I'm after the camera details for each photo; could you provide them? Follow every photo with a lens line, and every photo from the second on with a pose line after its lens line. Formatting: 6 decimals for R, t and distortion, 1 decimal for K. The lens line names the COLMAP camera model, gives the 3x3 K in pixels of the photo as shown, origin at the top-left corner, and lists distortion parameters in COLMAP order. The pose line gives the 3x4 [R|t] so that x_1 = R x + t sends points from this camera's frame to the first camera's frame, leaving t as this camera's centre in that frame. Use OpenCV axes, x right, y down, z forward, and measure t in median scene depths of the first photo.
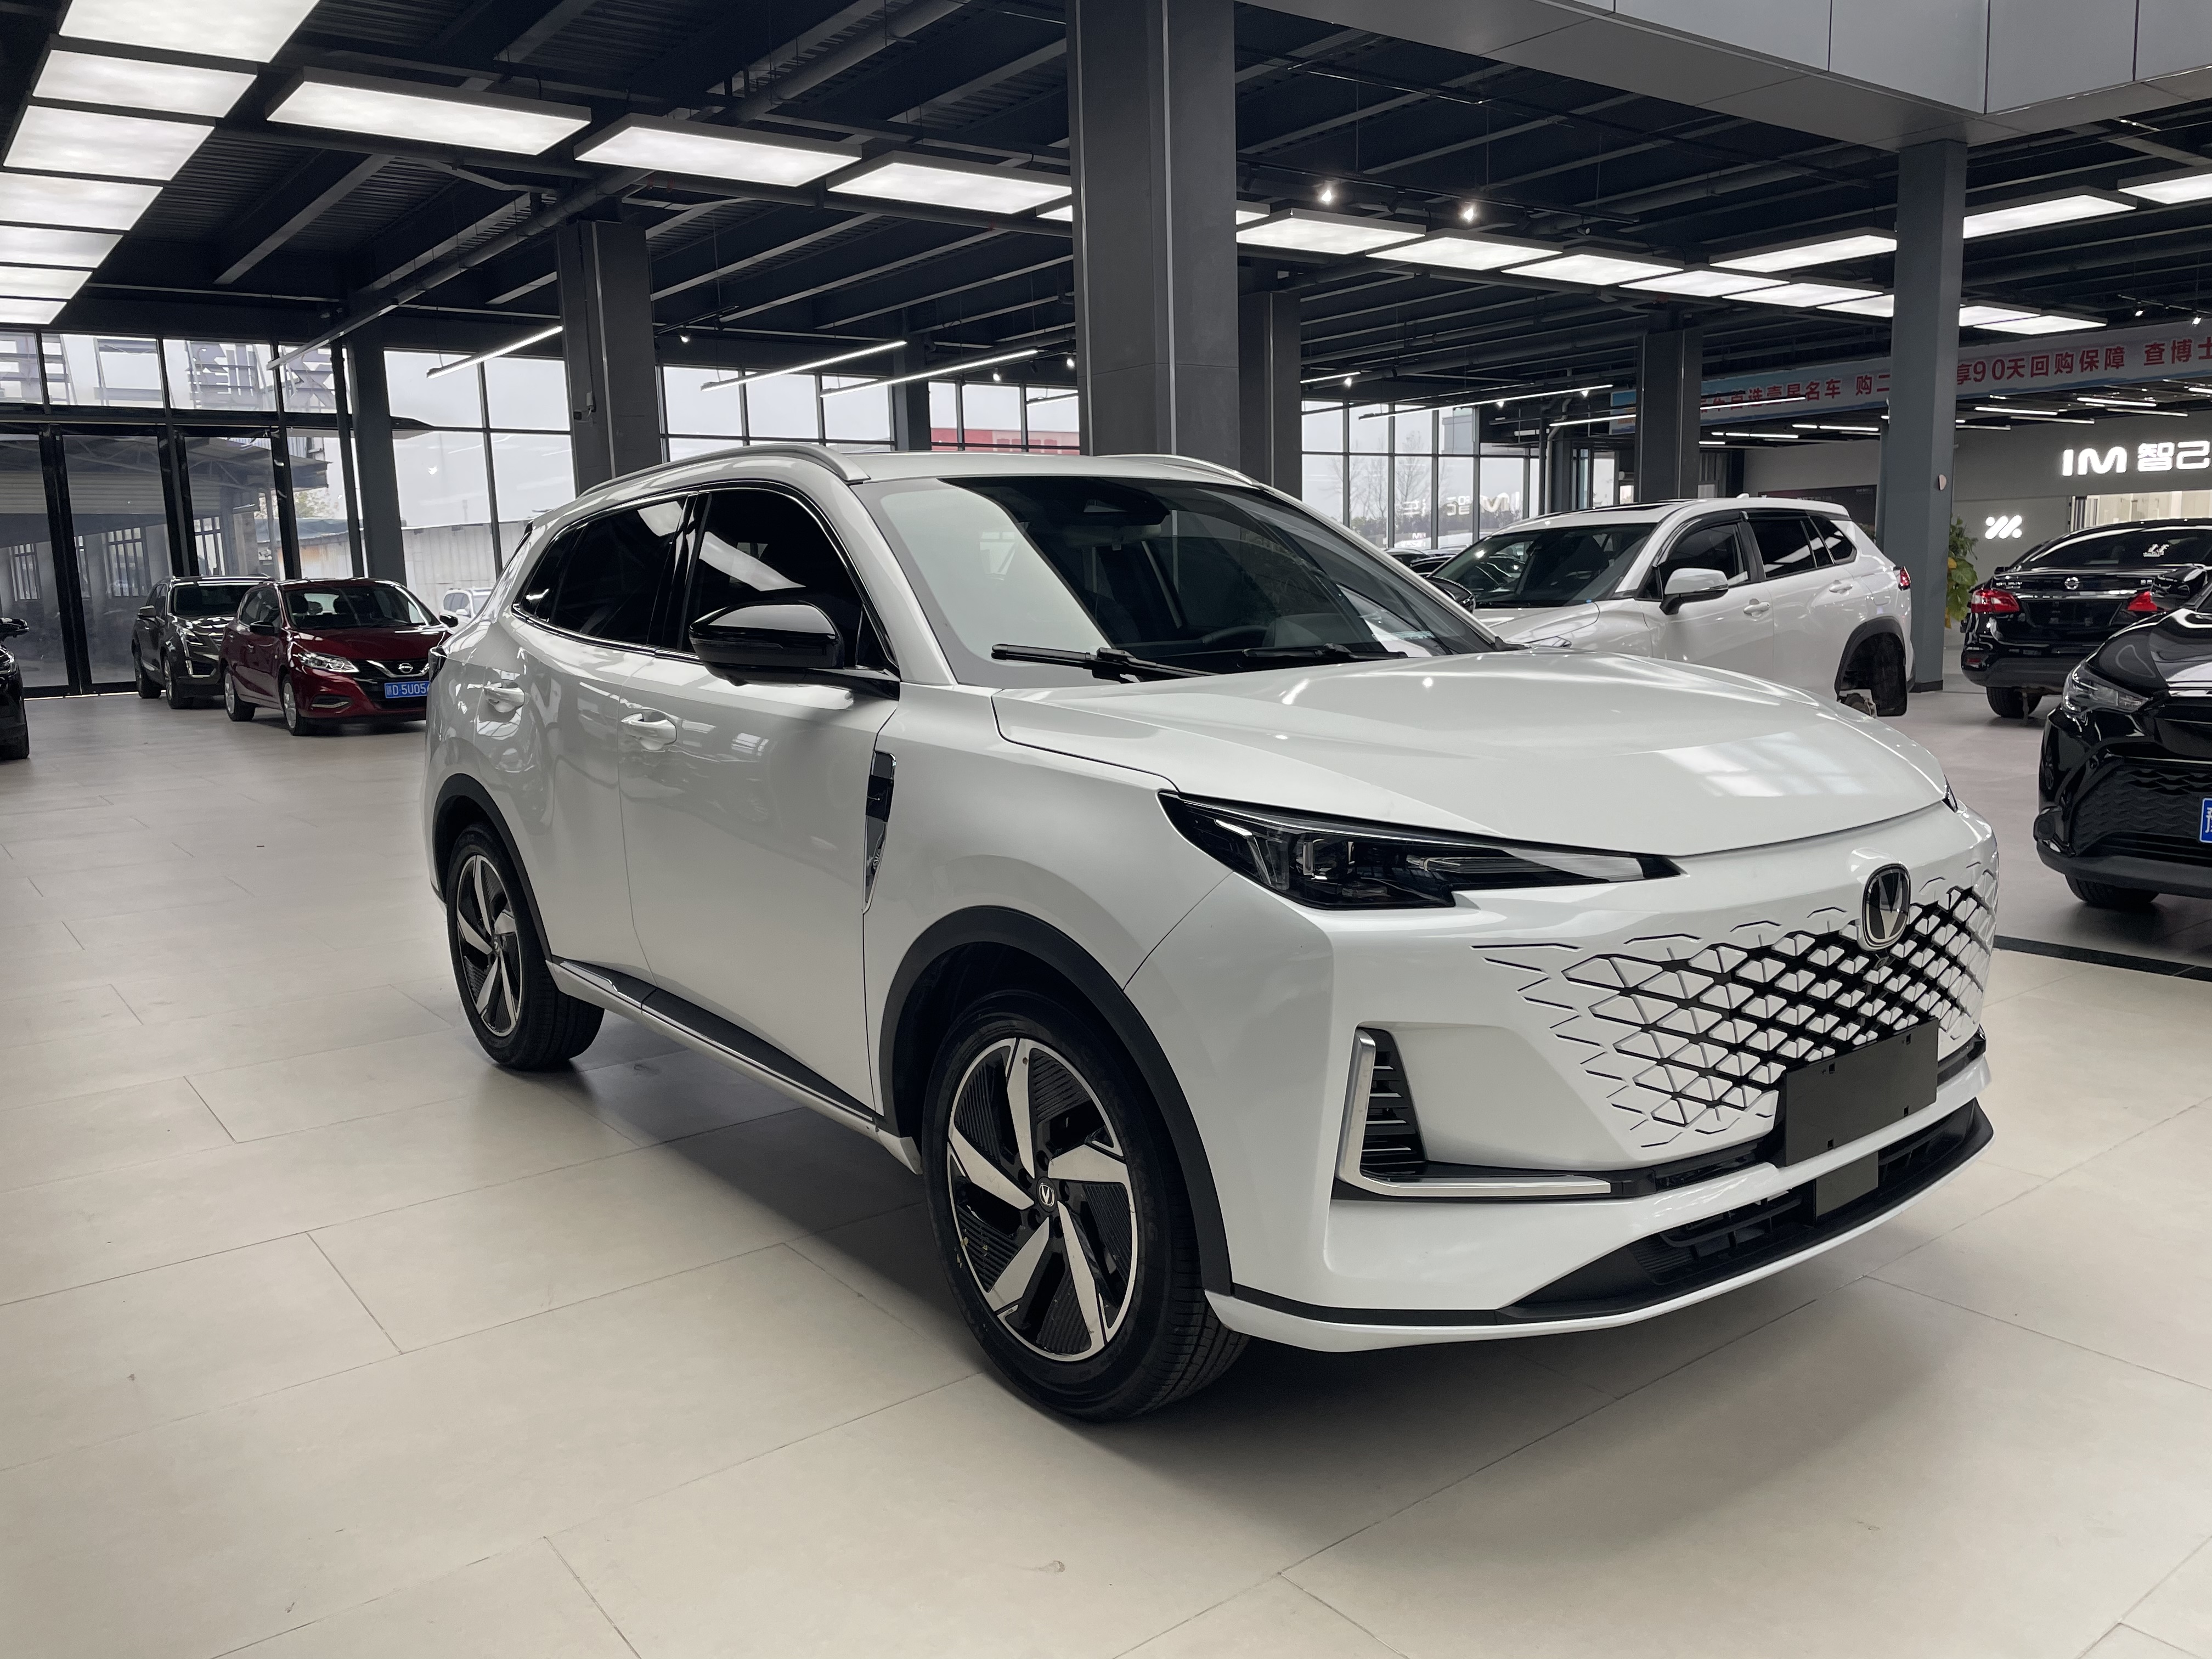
lens RADIAL K [[1688.6, 0, 1138.0], [0, 1688.6, 826.1], [0, 0, 1]] dist [0.086239, -0.105548]
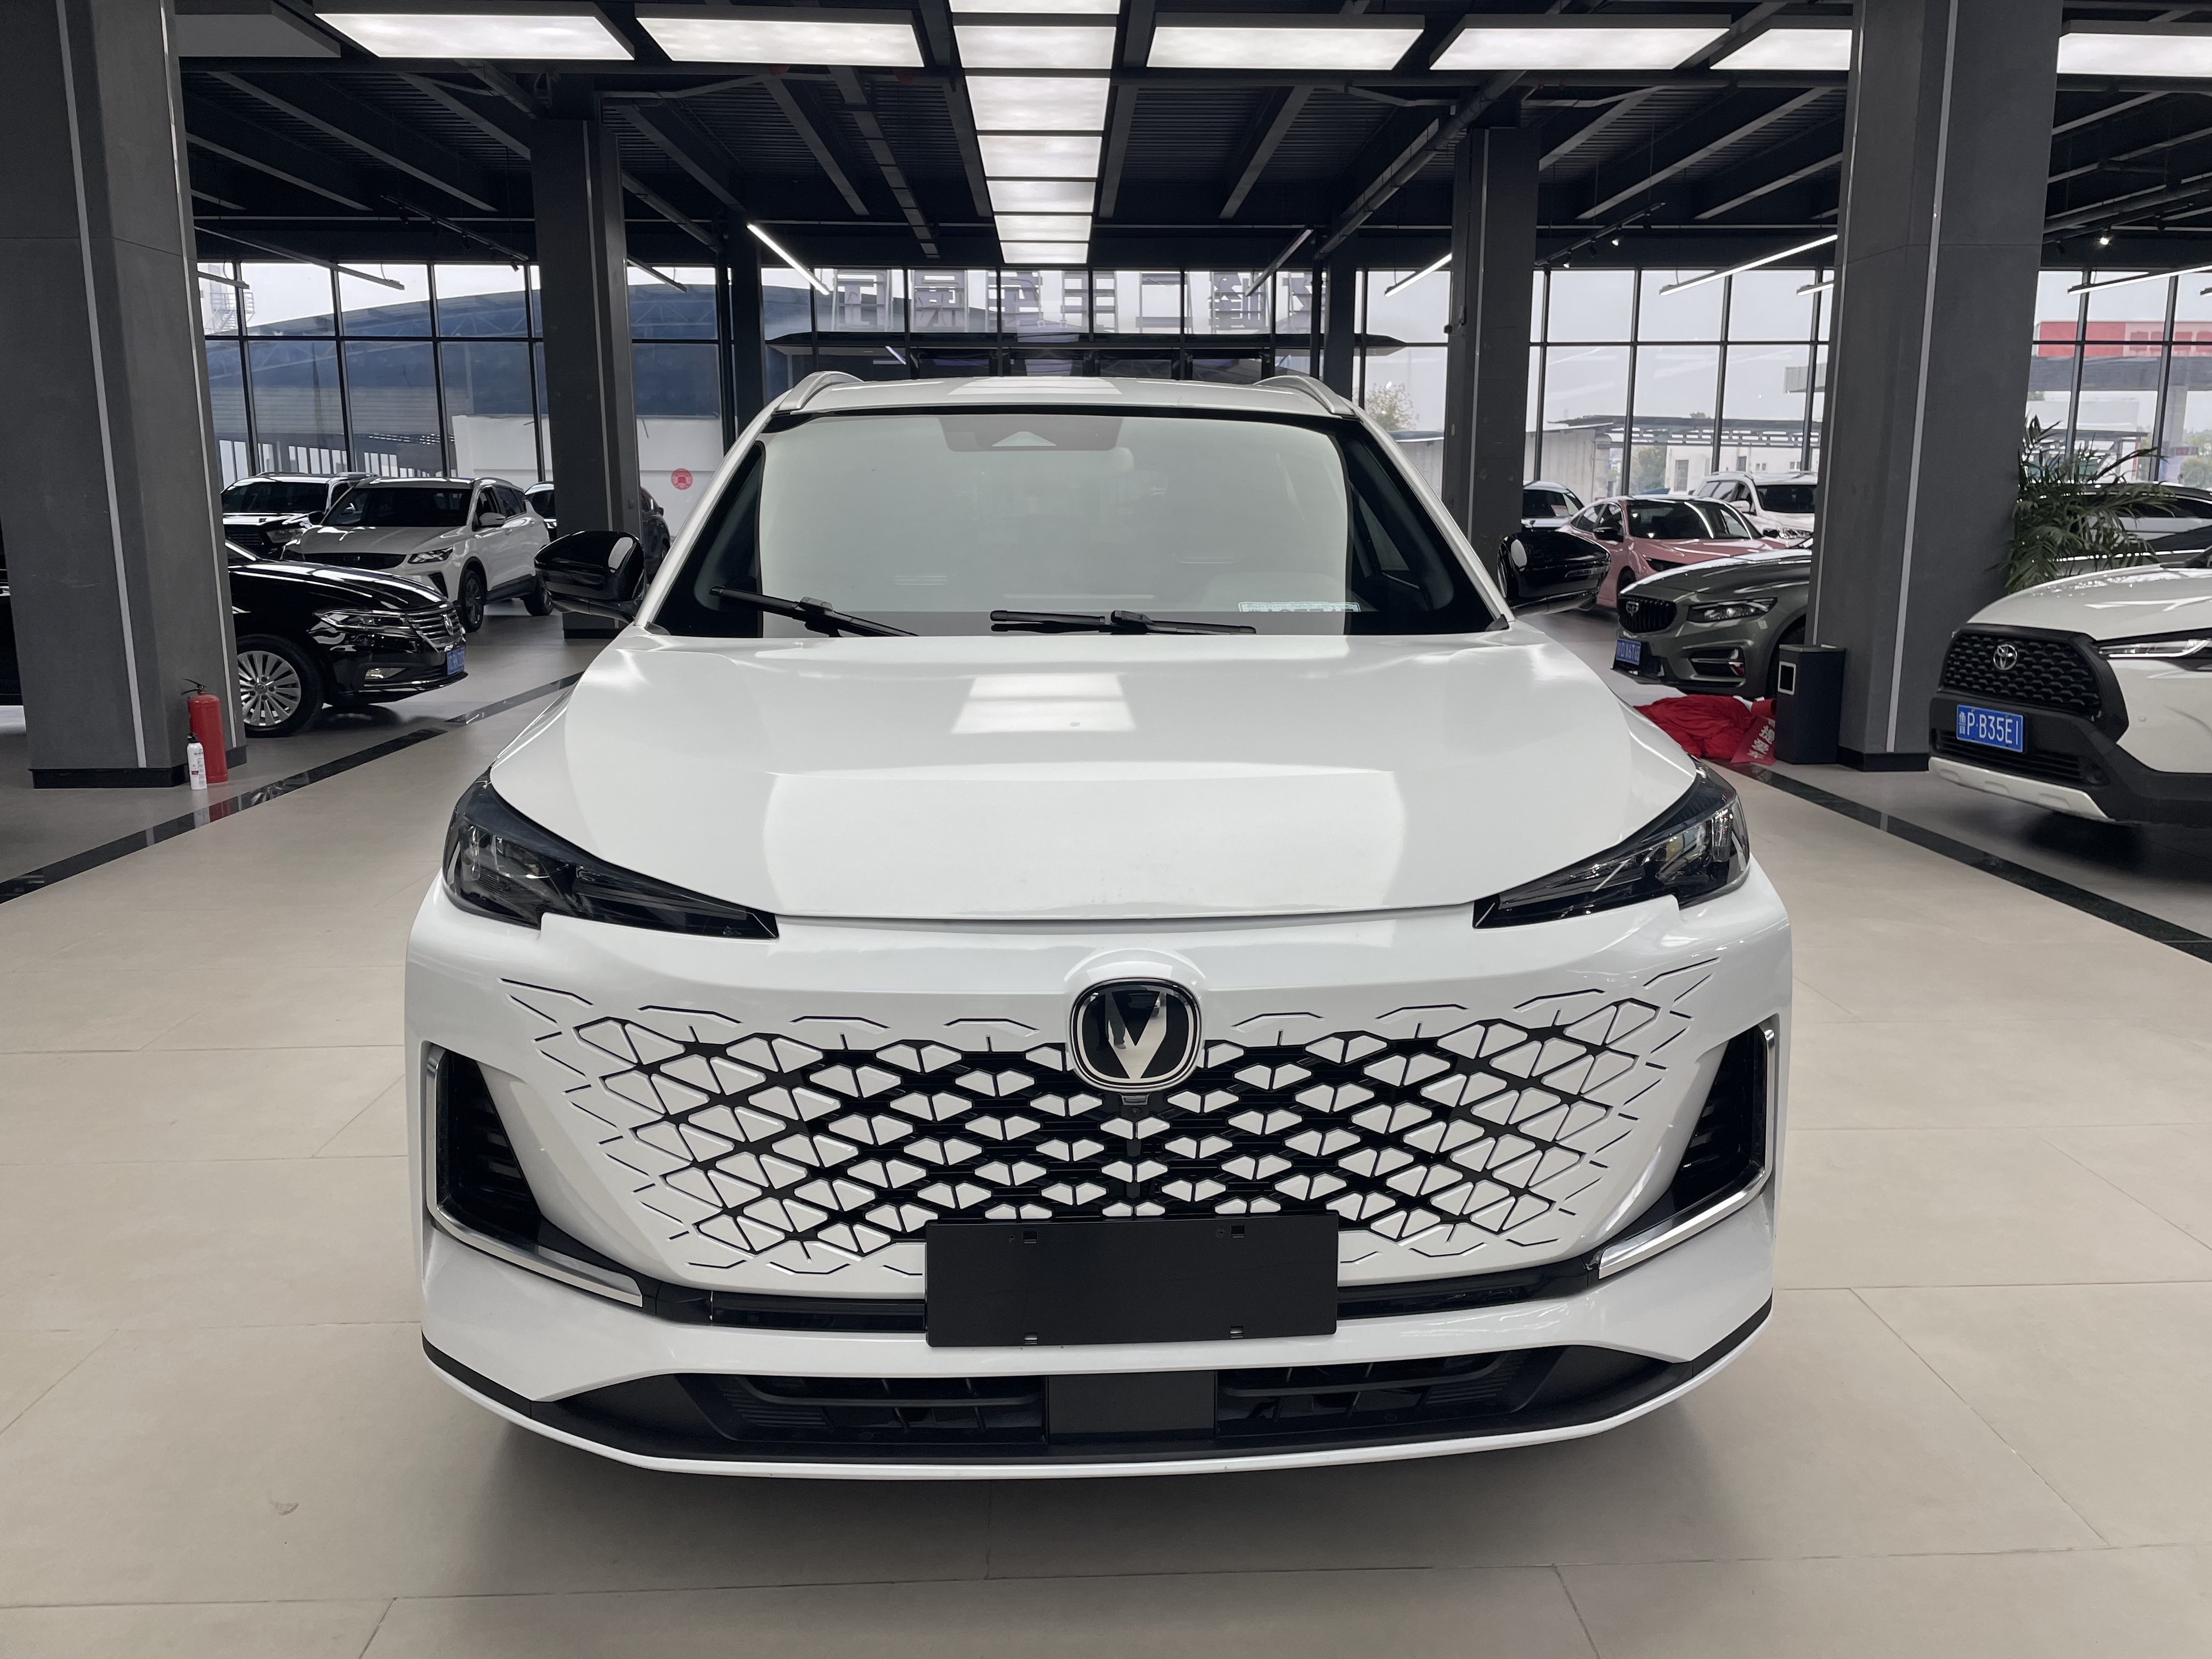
lens RADIAL K [[1688.6, 0, 1138.0], [0, 1688.6, 826.1], [0, 0, 1]] dist [0.086239, -0.105548]
pose [[0.820217, 0.136501, -0.555528, 0.798003], [-0.107937, 0.990599, 0.084038, -0.095400], [0.561777, -0.008968, 0.827240, 0.411334]]
